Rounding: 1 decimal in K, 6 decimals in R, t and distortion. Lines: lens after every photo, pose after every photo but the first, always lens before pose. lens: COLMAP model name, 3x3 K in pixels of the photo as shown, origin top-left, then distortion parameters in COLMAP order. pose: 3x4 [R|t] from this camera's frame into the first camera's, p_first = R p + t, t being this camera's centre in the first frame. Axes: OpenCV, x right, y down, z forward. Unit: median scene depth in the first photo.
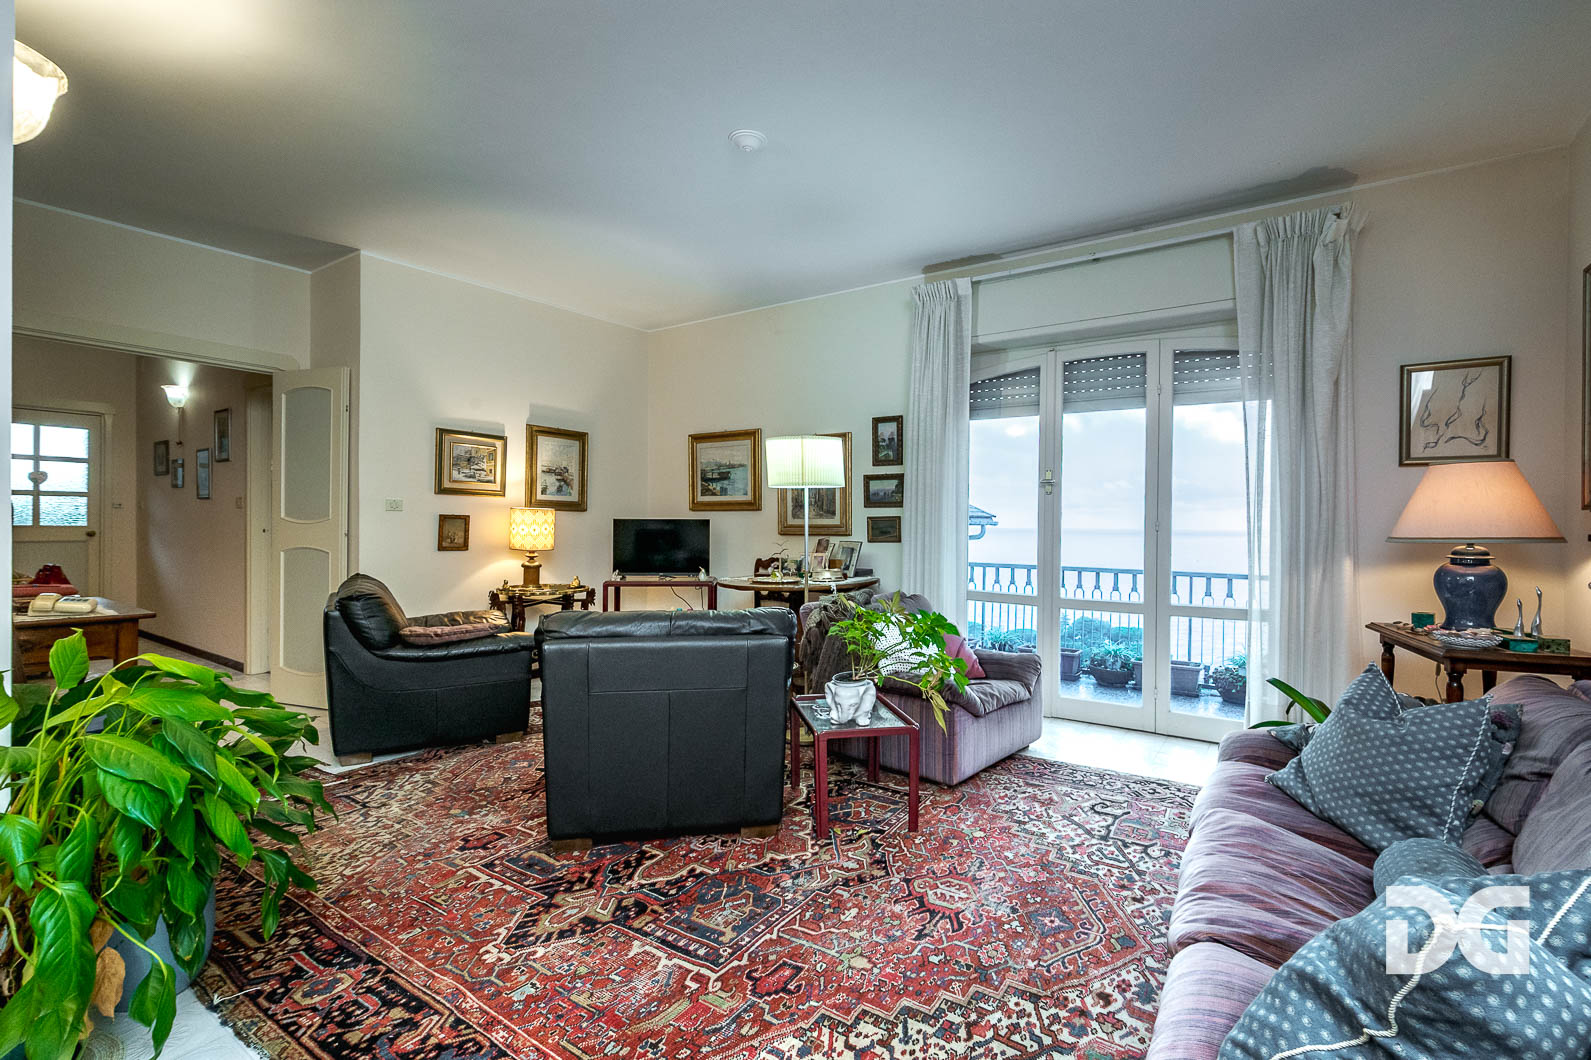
lens RADIAL K [[721.0, 0, 827.1], [0, 721.0, 520.5], [0, 0, 1]] dist [-0.000040, -0.001675]
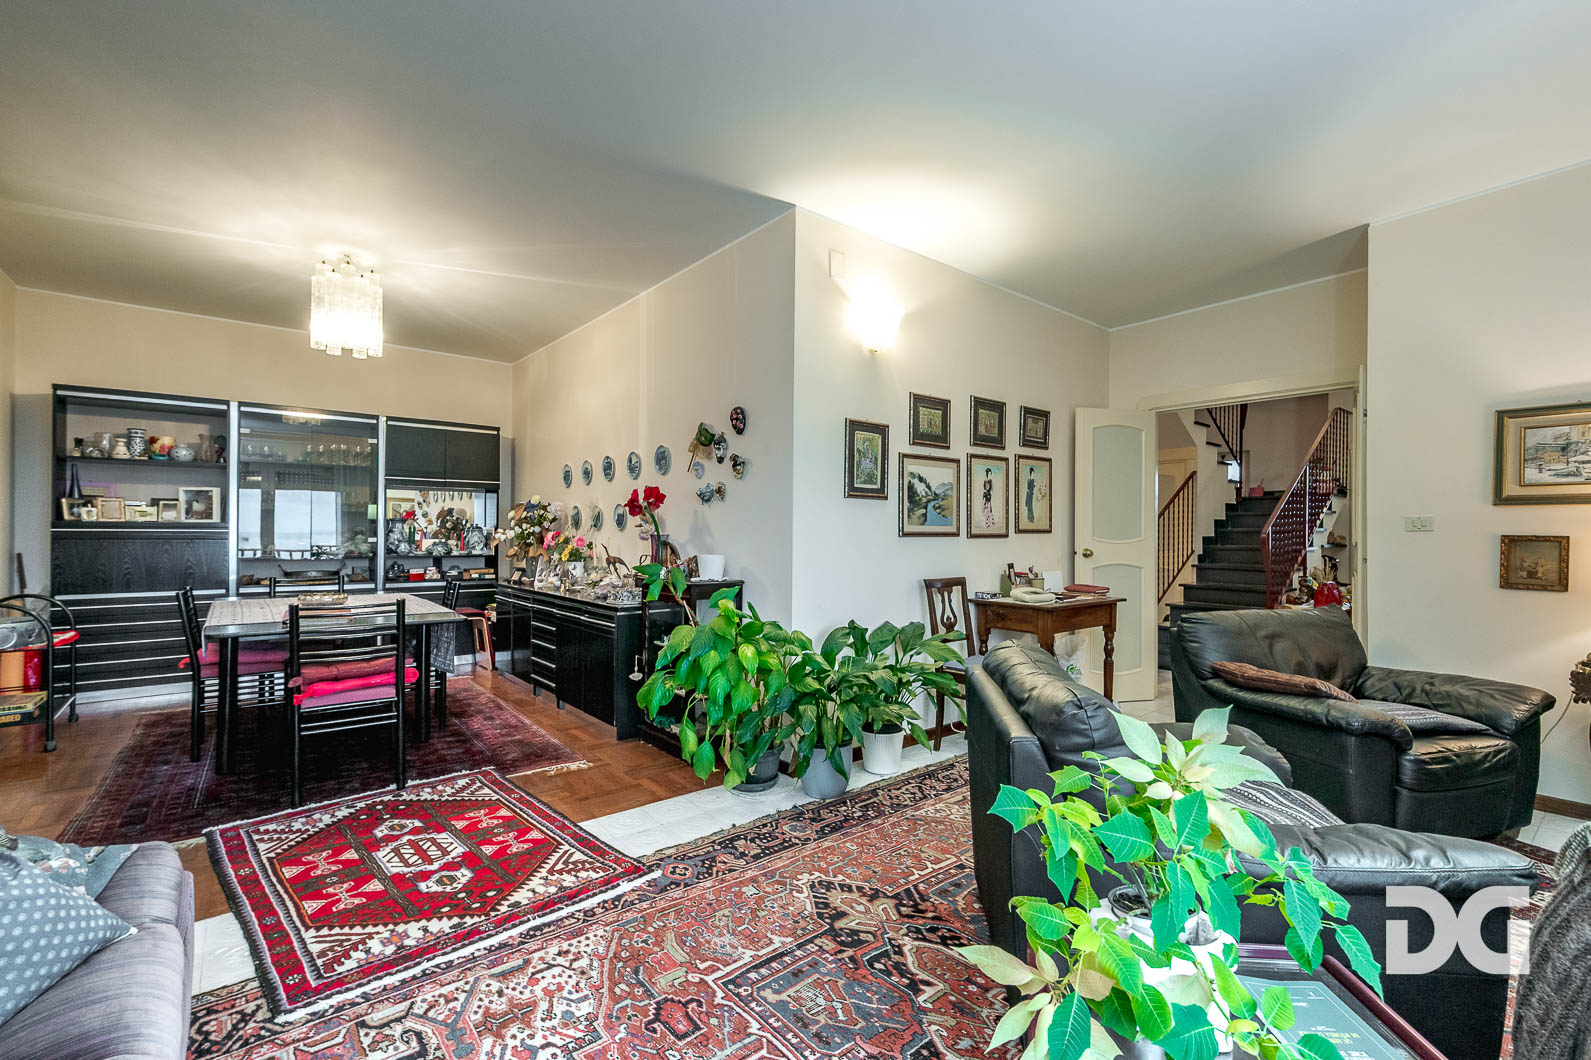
lens RADIAL K [[695.1, 0, 800.6], [0, 695.1, 533.4], [0, 0, 1]] dist [0.001606, -0.000385]
pose [[-0.313419, -0.015974, -0.949481, 0.289356], [-0.006516, 0.999871, -0.014670, 0.003807], [0.949593, 0.001588, -0.313483, 0.549294]]
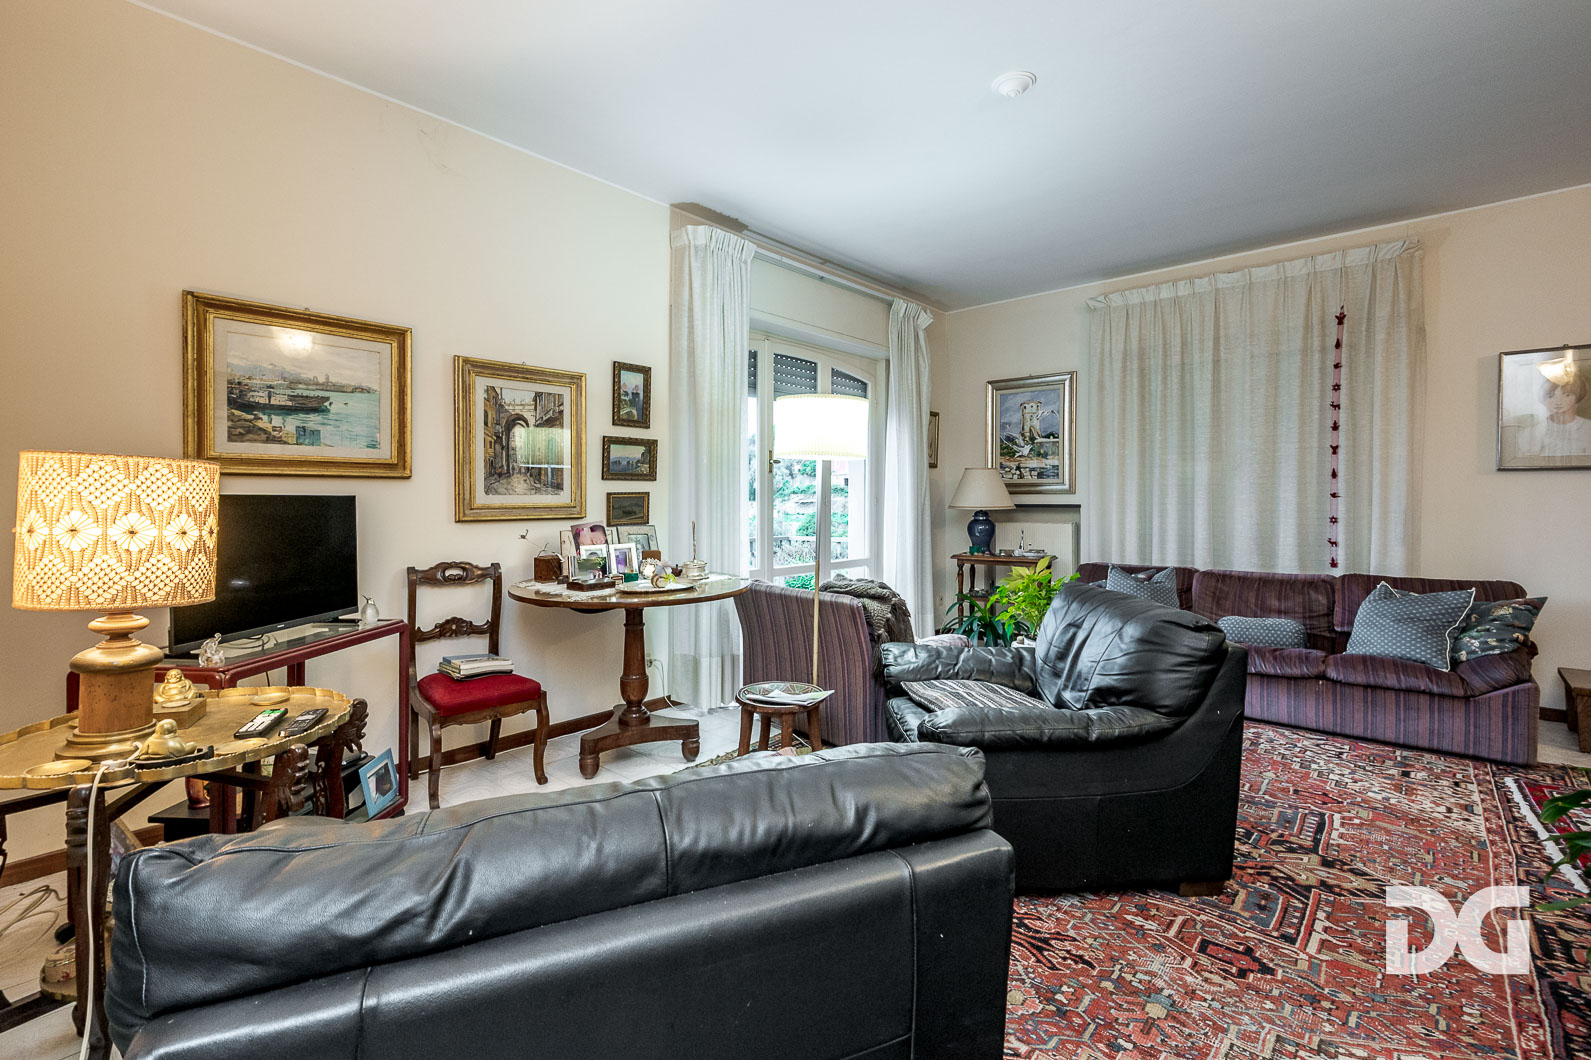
lens RADIAL K [[695.1, 0, 806.7], [0, 695.1, 516.7], [0, 0, 1]] dist [0.001606, -0.000385]
pose [[0.158970, -0.028083, 0.986884, -0.645496], [-0.001723, 0.999586, 0.028722, -0.001019], [-0.987282, -0.006266, 0.158855, 0.701999]]
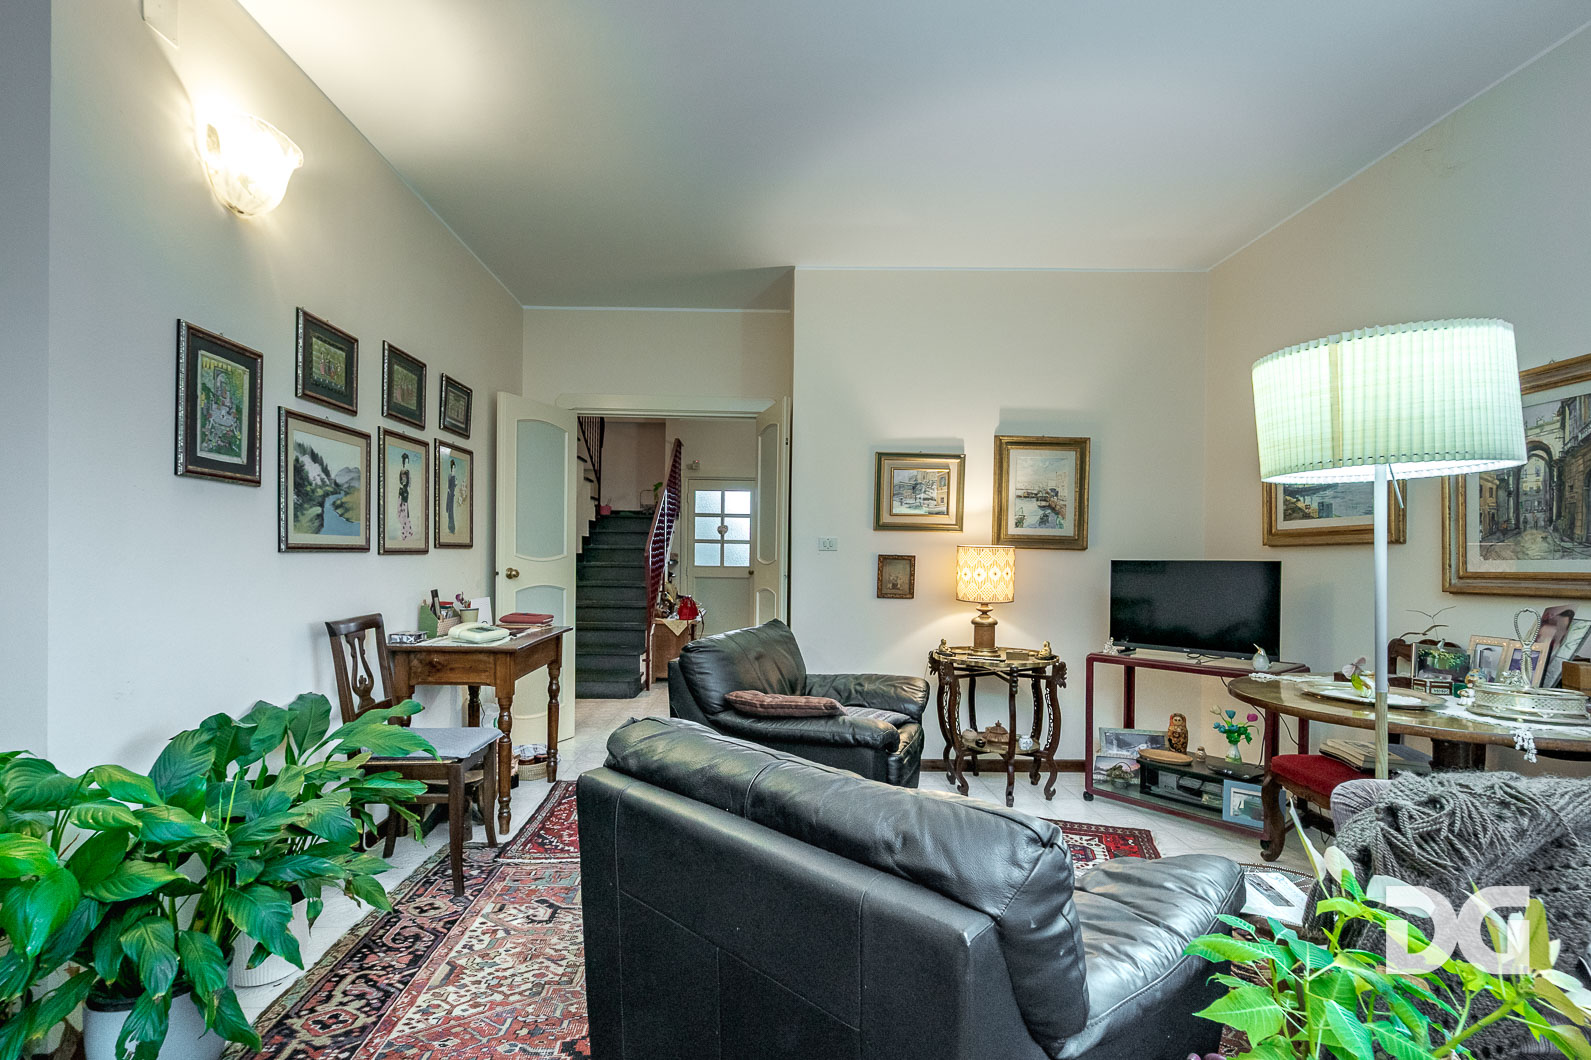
lens RADIAL K [[719.4, 0, 780.0], [0, 719.4, 565.4], [0, 0, 1]] dist [0.005839, 0.000234]
pose [[0.569143, 0.004928, -0.822223, 0.084254], [-0.003257, 0.999988, 0.003739, 0.001173], [0.822232, 0.000550, 0.569153, 0.409070]]
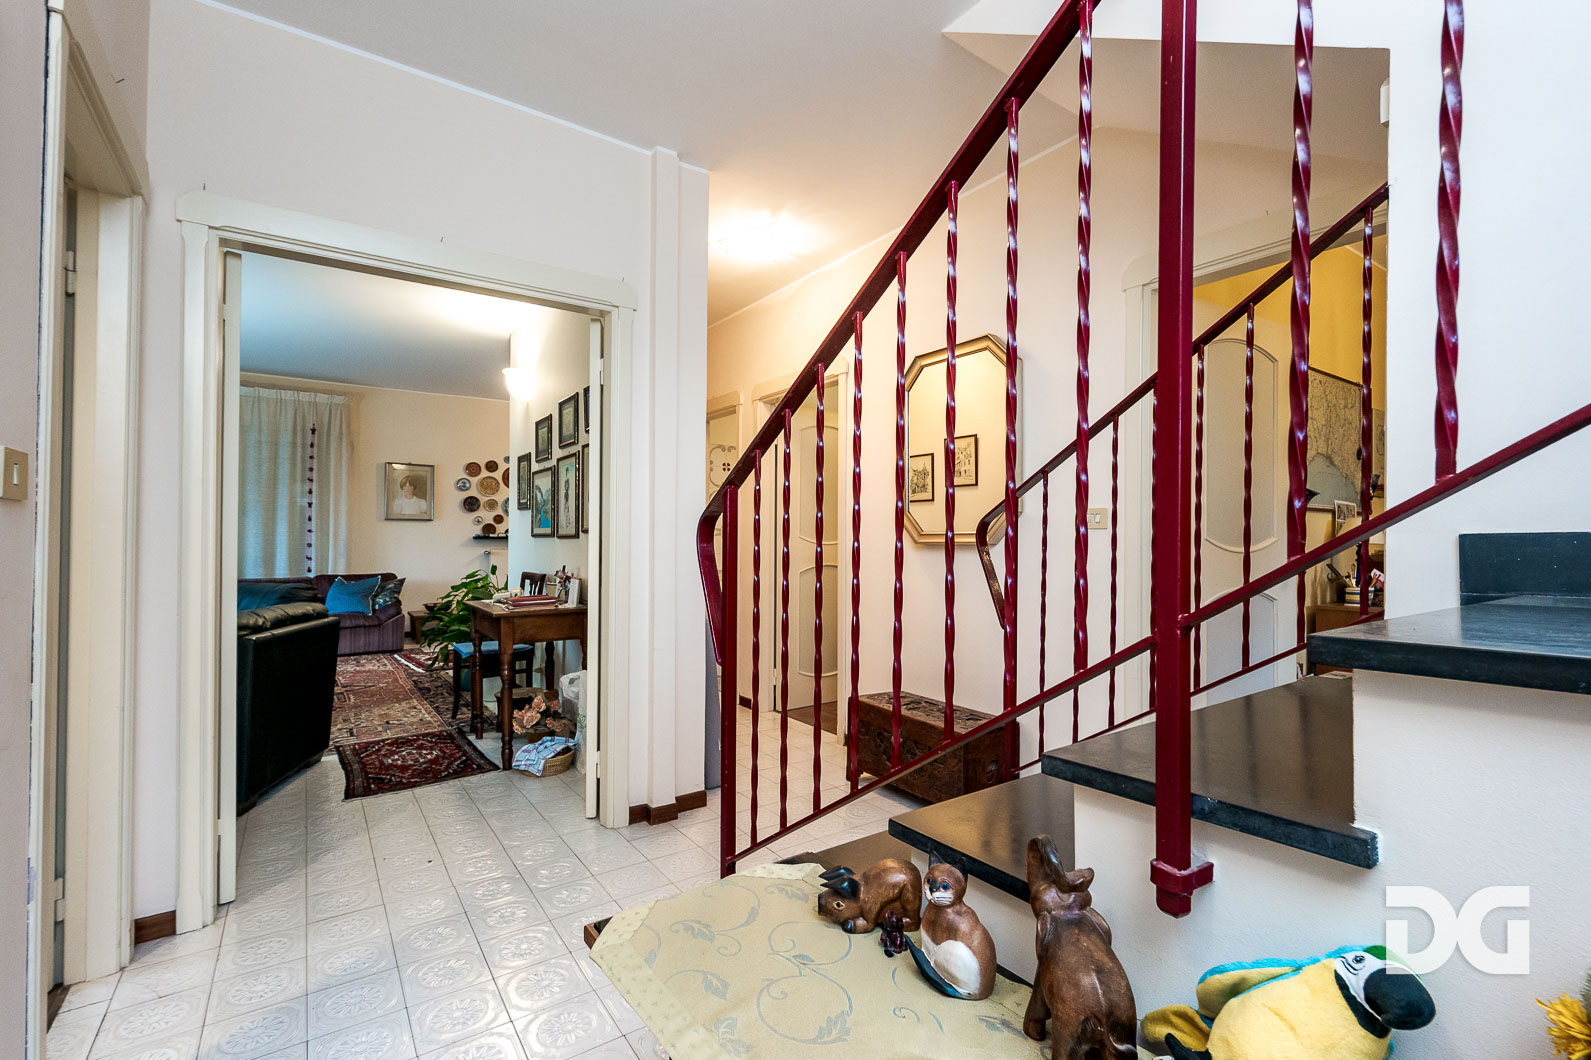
lens RADIAL K [[695.1, 0, 780.4], [0, 695.1, 521.5], [0, 0, 1]] dist [0.001606, -0.000385]
pose [[-0.925819, -0.009699, 0.377842, -1.203442], [-0.017719, 0.999685, -0.017757, -0.015938], [-0.377551, -0.023135, -0.925700, 1.204285]]
